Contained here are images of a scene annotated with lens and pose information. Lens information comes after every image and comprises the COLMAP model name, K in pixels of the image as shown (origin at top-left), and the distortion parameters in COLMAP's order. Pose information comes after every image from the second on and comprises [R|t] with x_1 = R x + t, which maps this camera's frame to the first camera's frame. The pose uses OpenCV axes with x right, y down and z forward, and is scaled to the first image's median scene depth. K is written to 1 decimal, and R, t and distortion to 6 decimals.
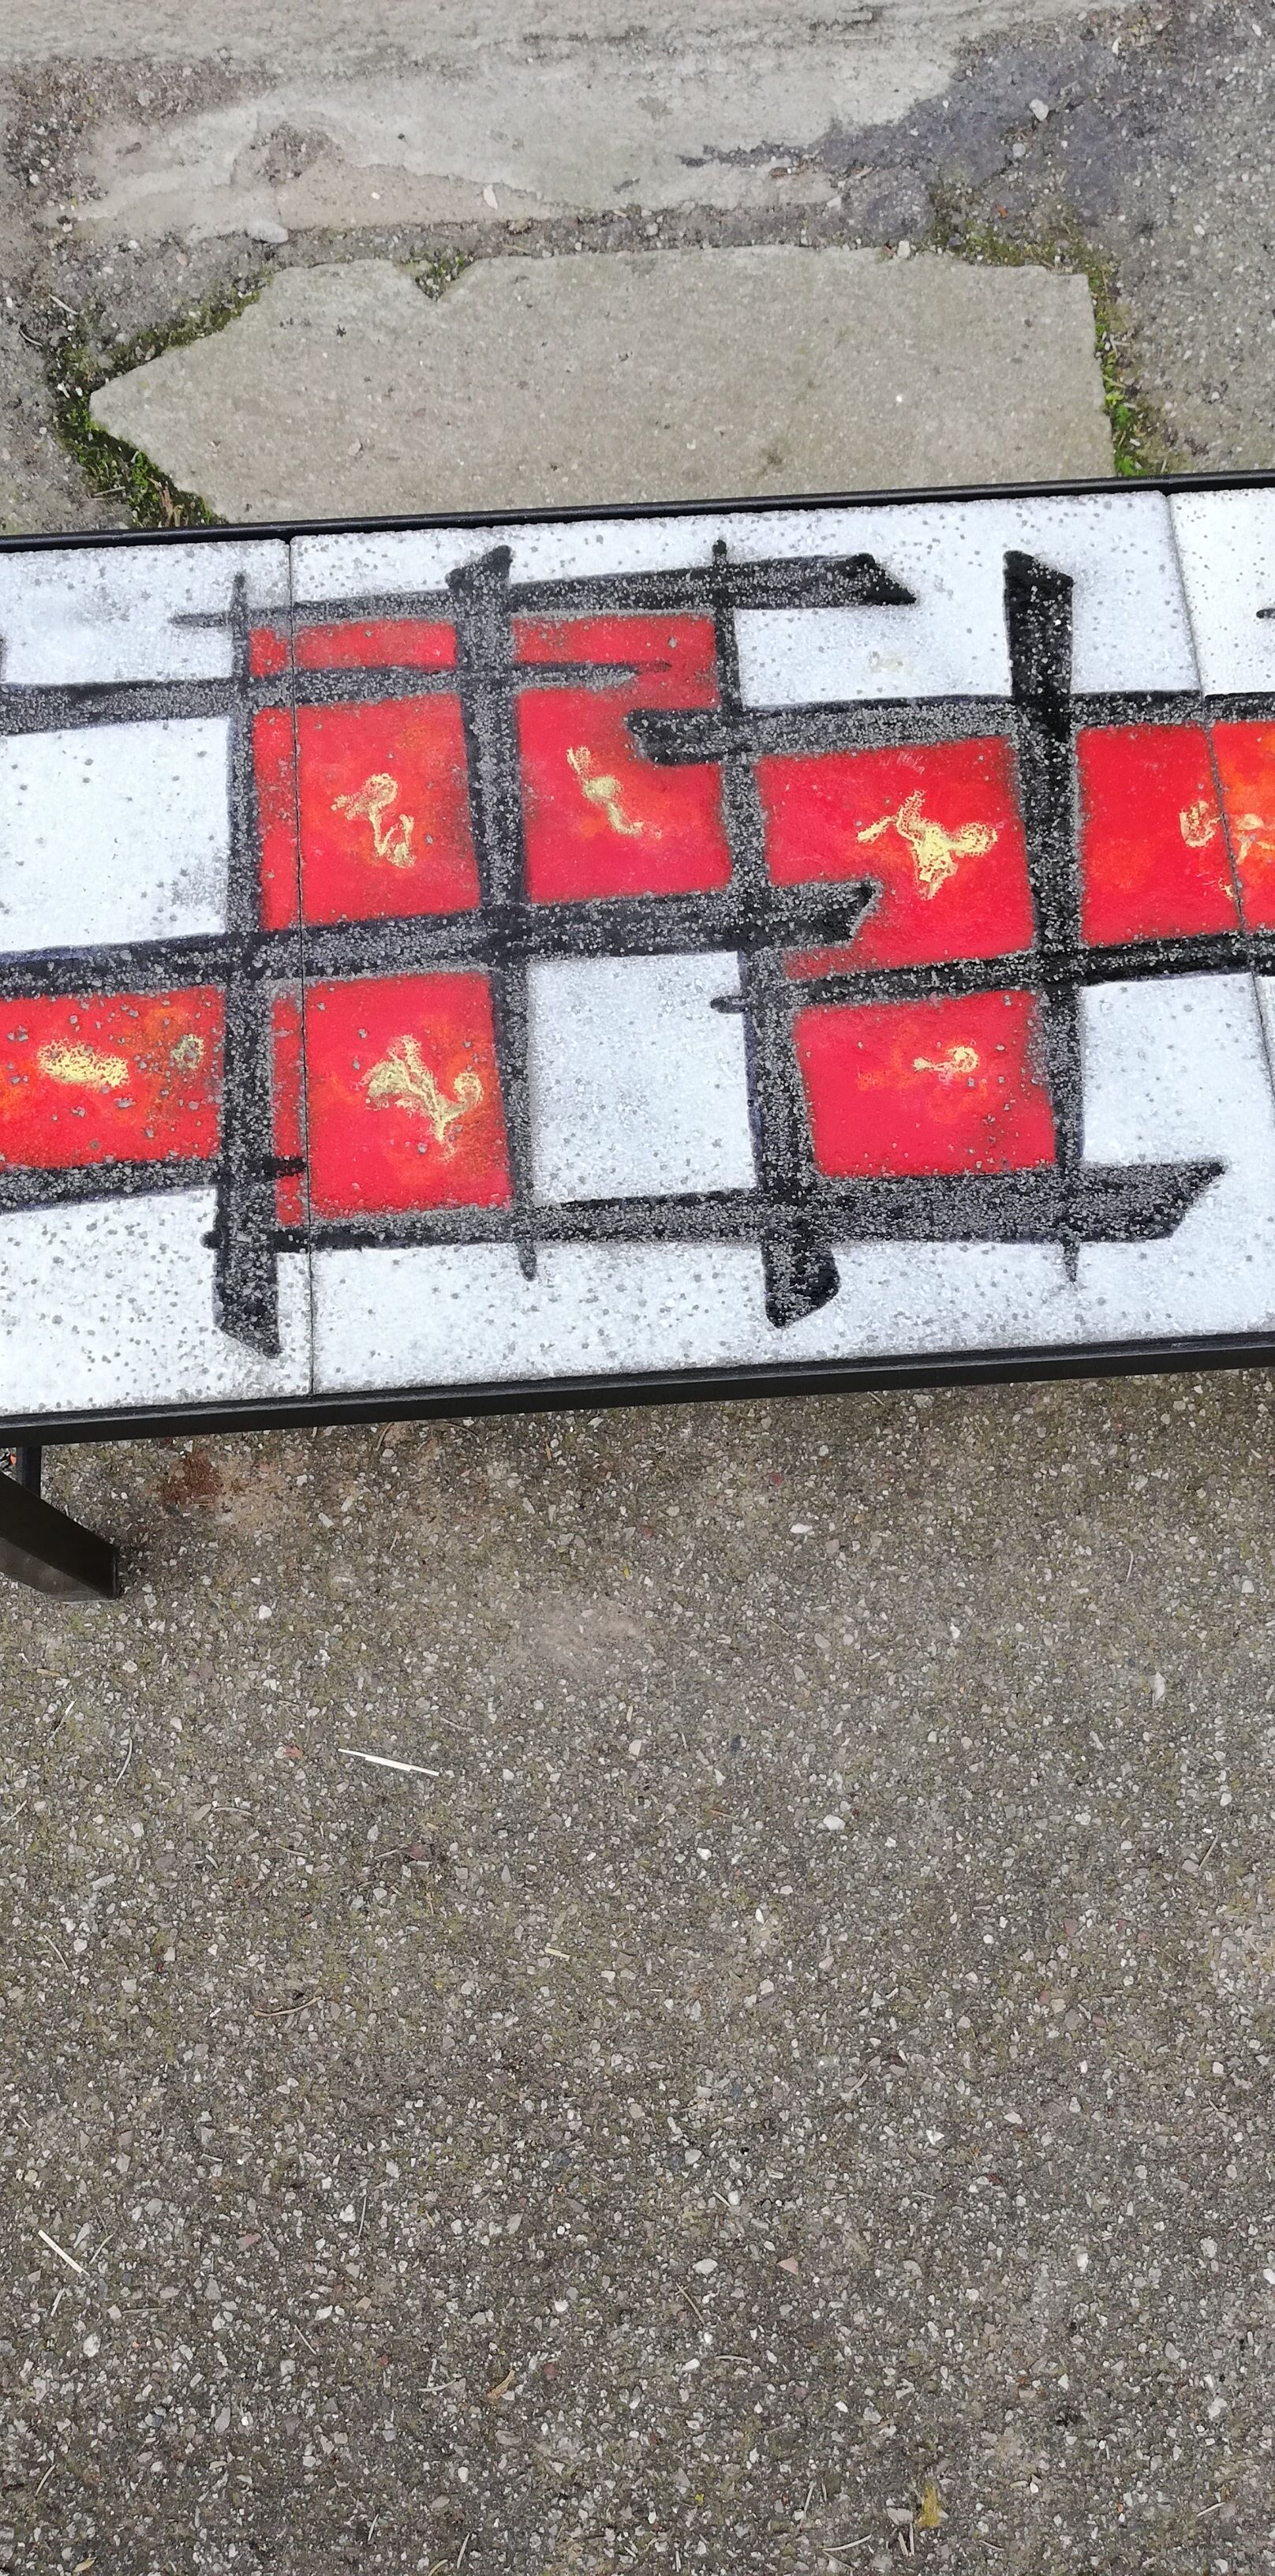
lens RADIAL K [[1938.3, 0, 629.0], [0, 1938.3, 1301.5], [0, 0, 1]] dist [0.045997, -0.073368]
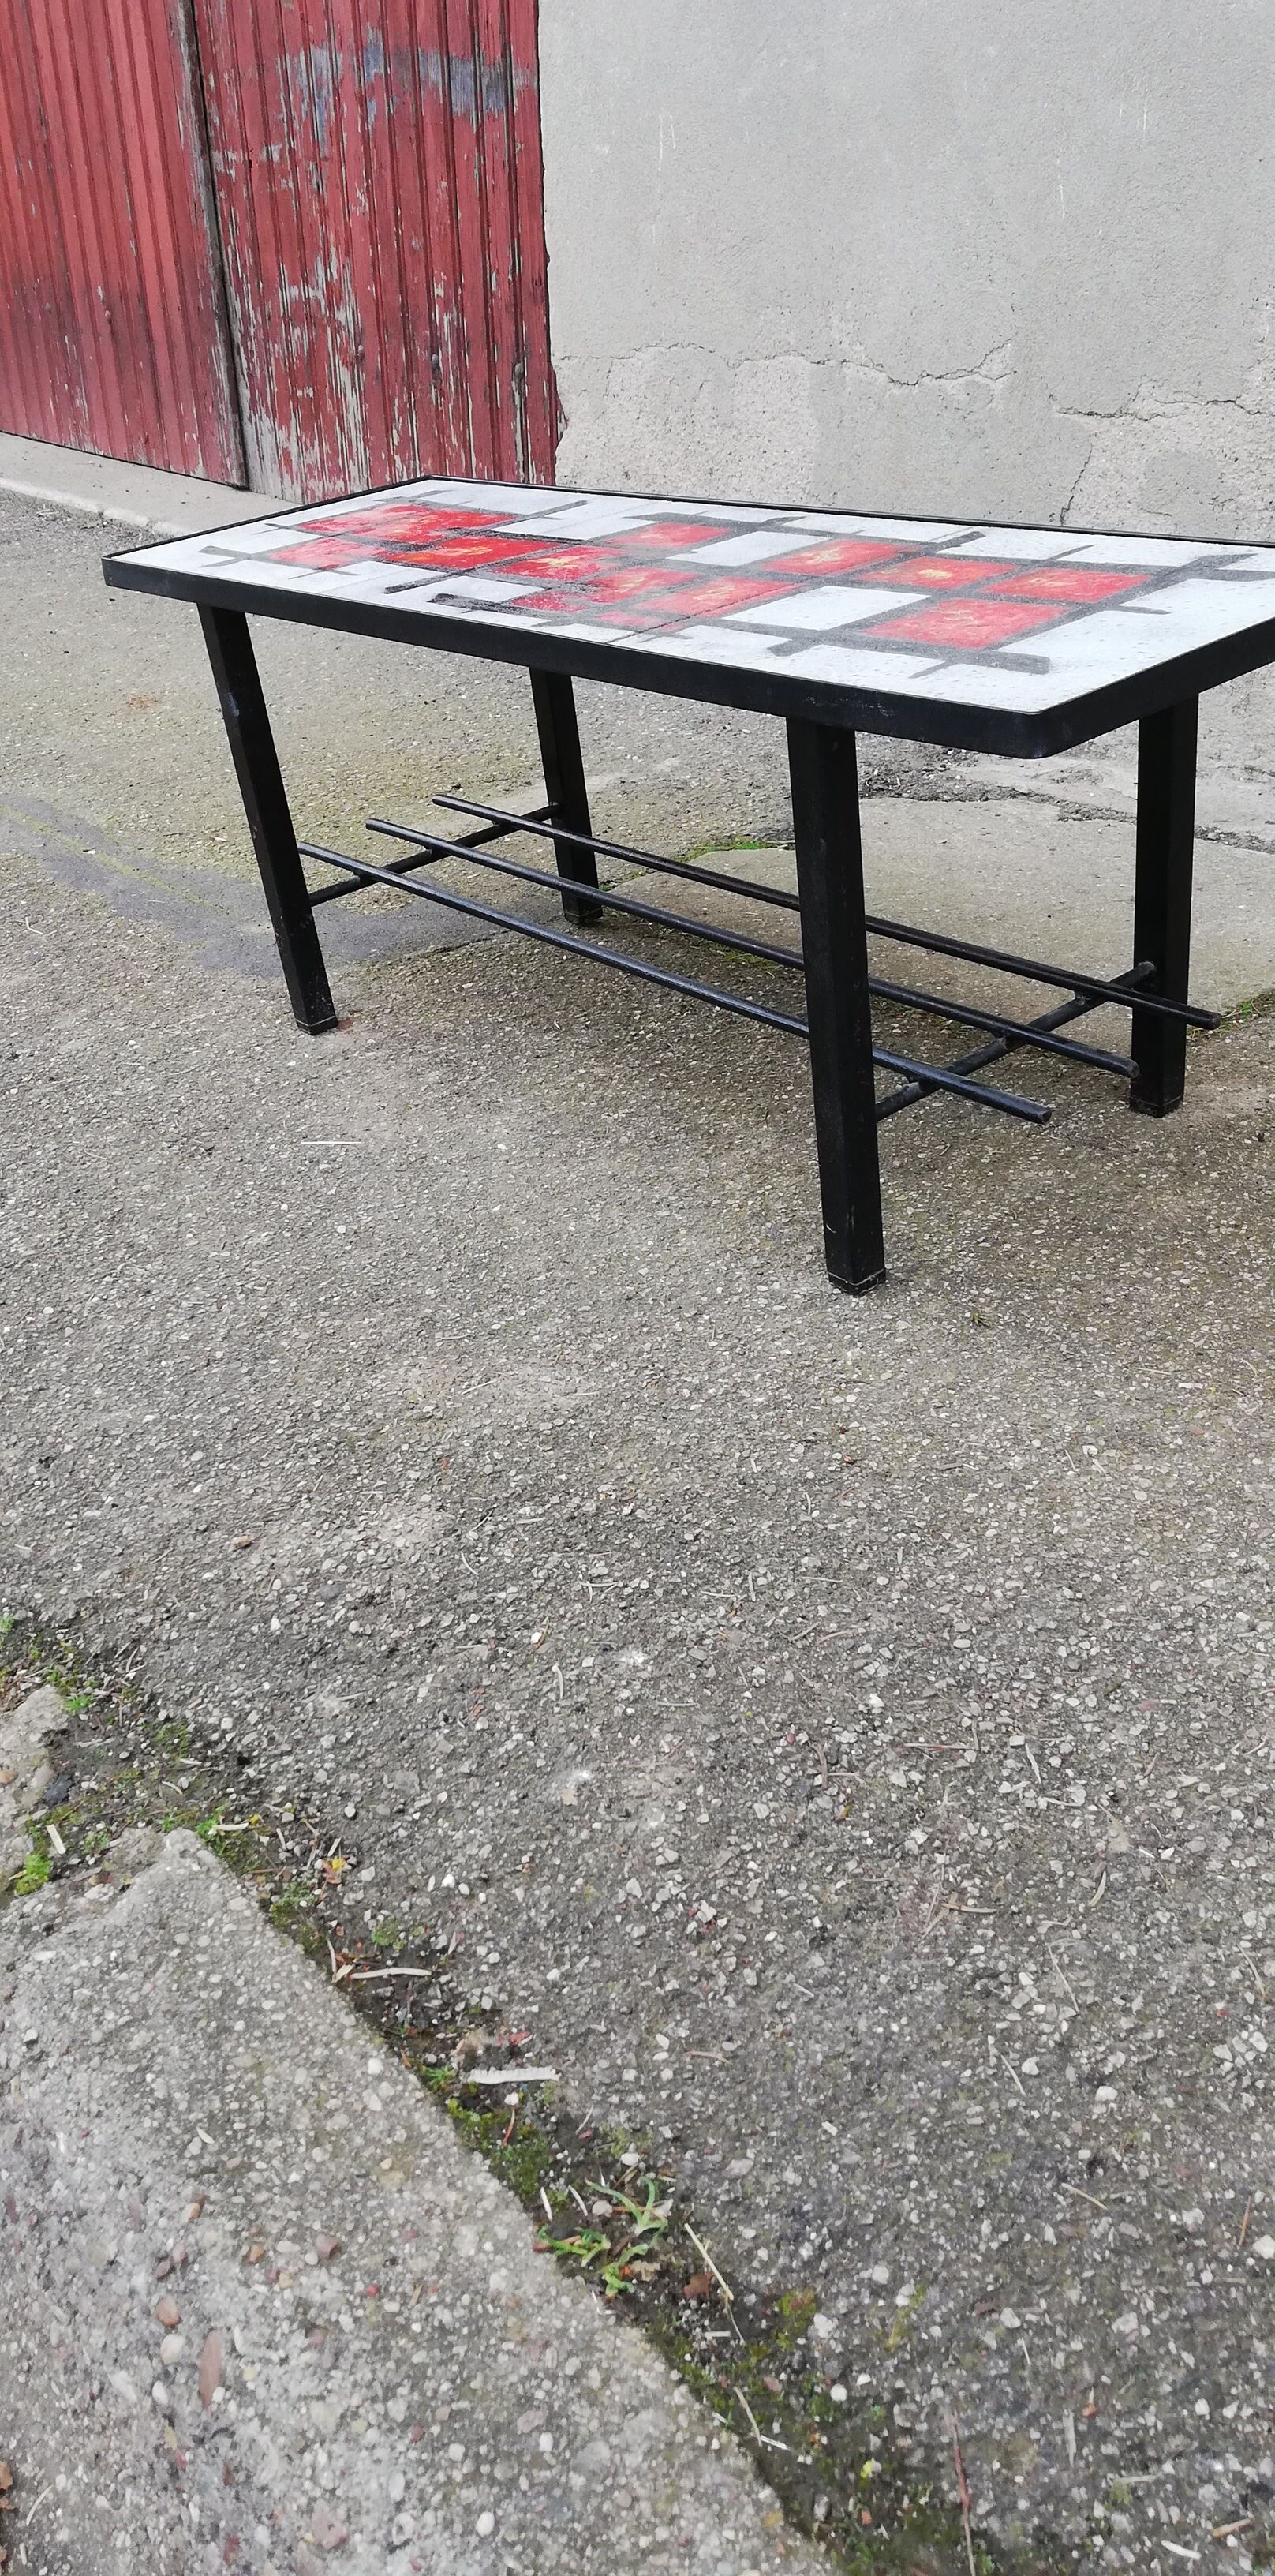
lens RADIAL K [[1935.8, 0, 648.9], [0, 1935.8, 1297.4], [0, 0, 1]] dist [0.053883, -0.077132]
pose [[0.573010, 0.361562, -0.735481, 1.365398], [-0.737397, 0.619078, -0.270165, 0.539500], [0.357639, 0.697148, 0.621352, 0.227040]]
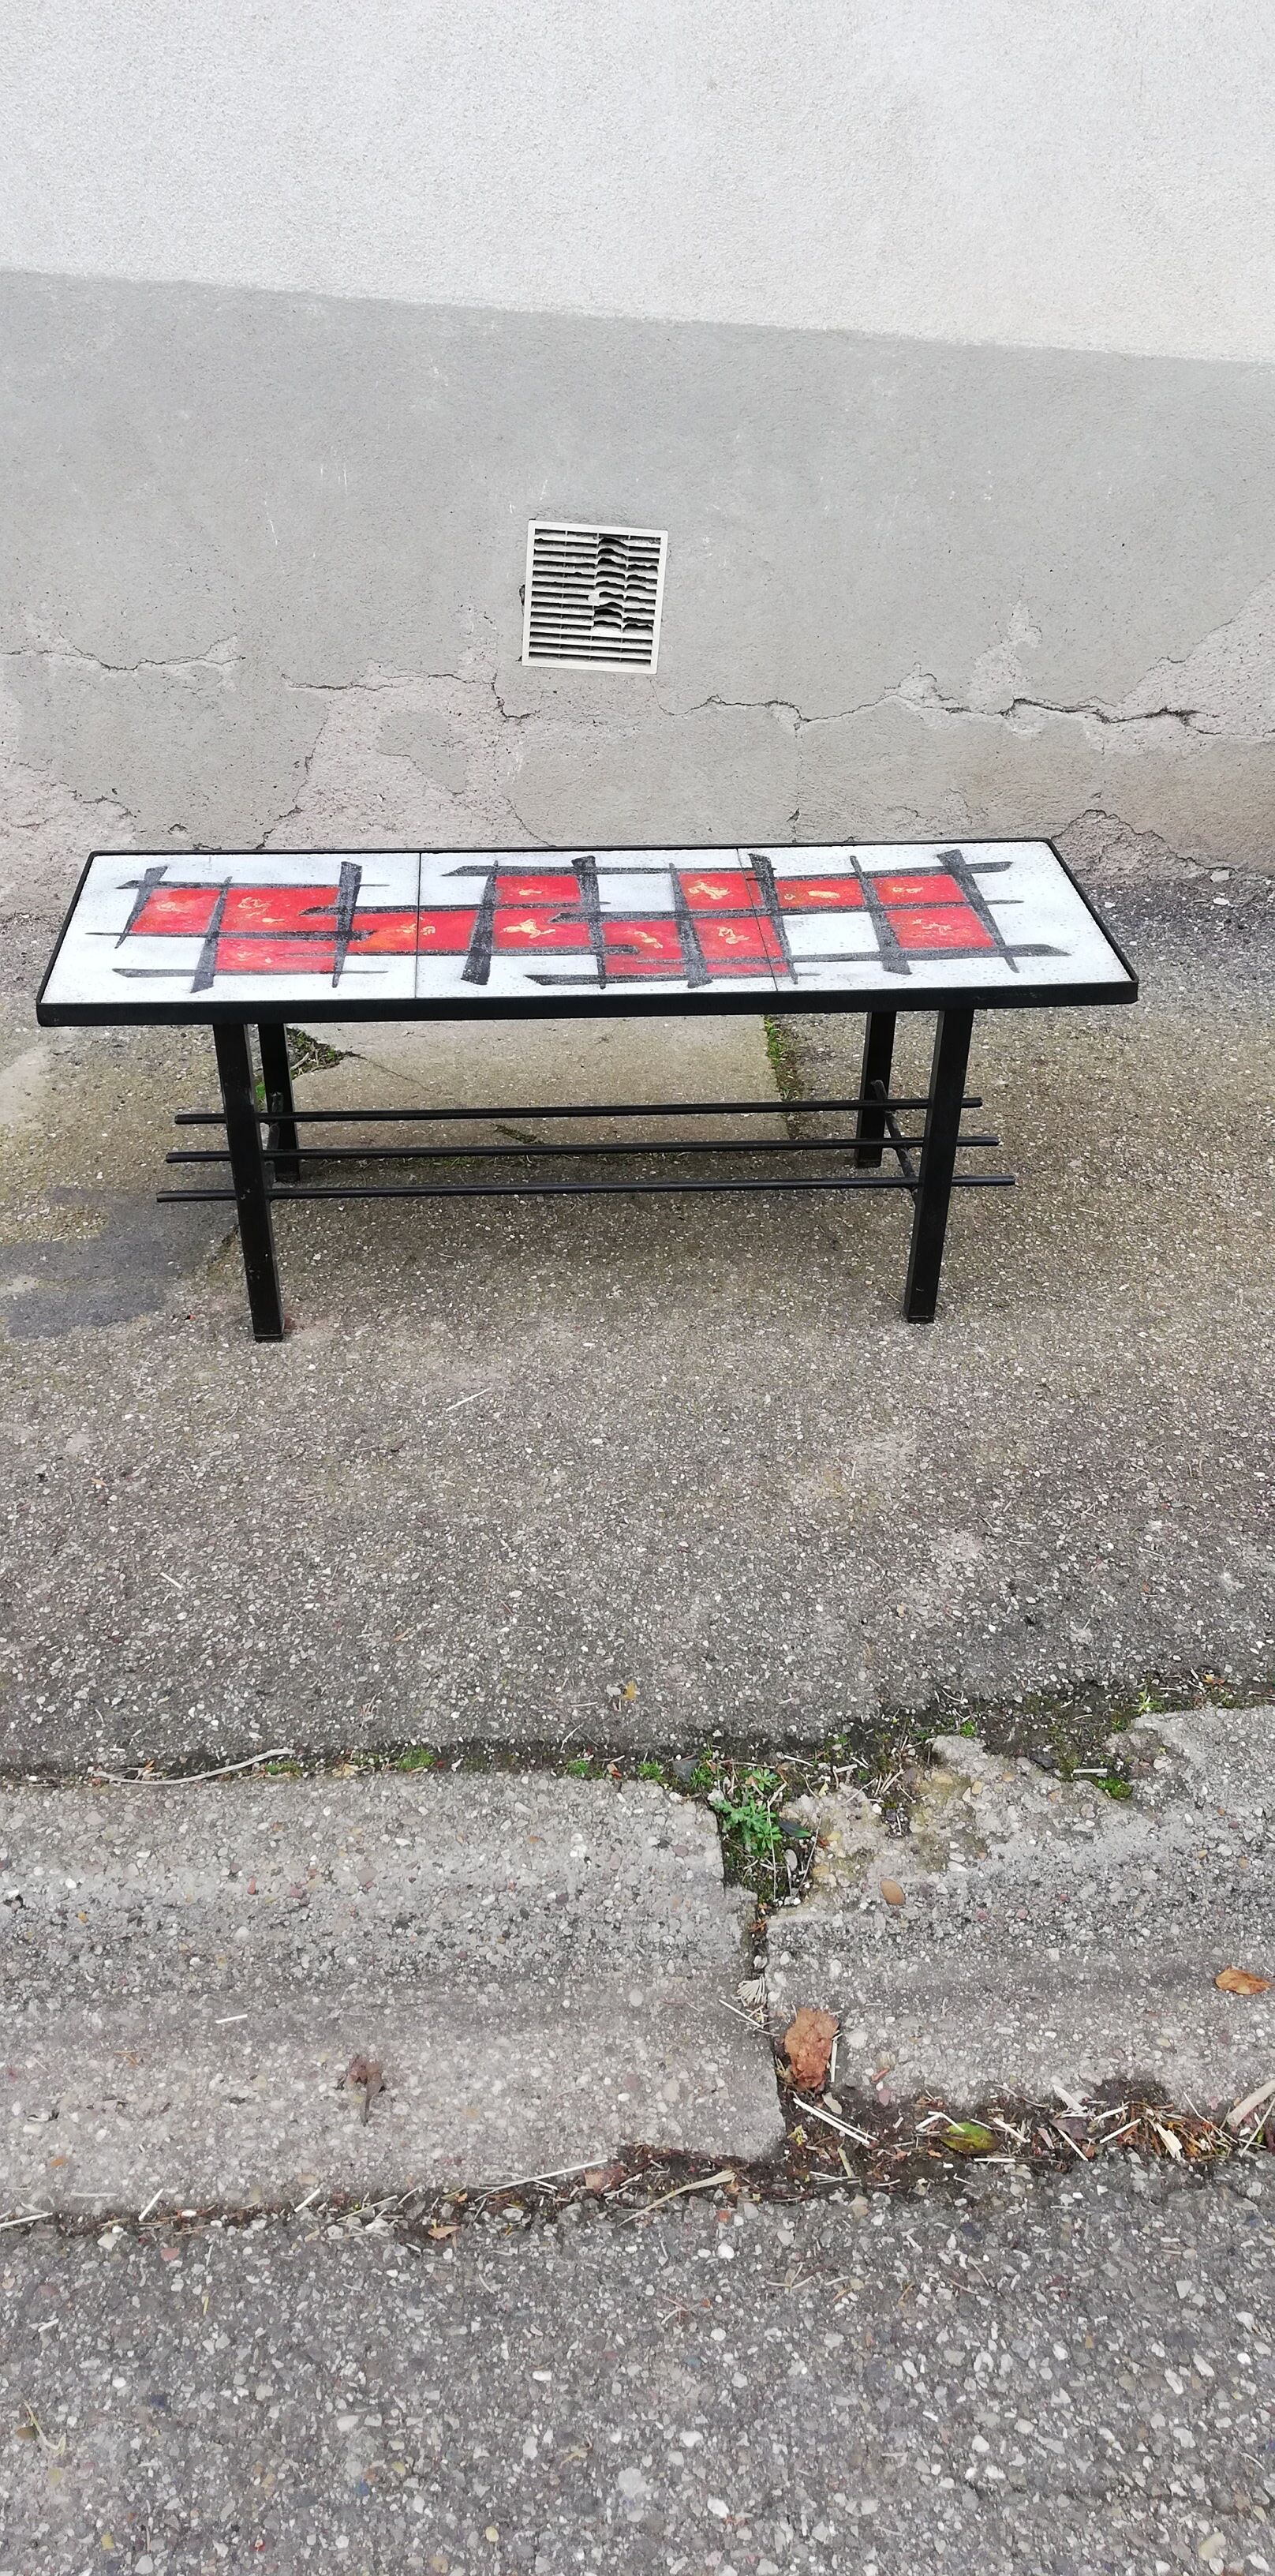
lens RADIAL K [[1923.7, 0, 645.2], [0, 1923.7, 1294.5], [0, 0, 1]] dist [0.069009, -0.095226]
pose [[0.999959, 0.009000, -0.000097, 0.157580], [-0.007257, 0.799853, -0.600152, 1.343437], [-0.005324, 0.600129, 0.799886, -0.636885]]
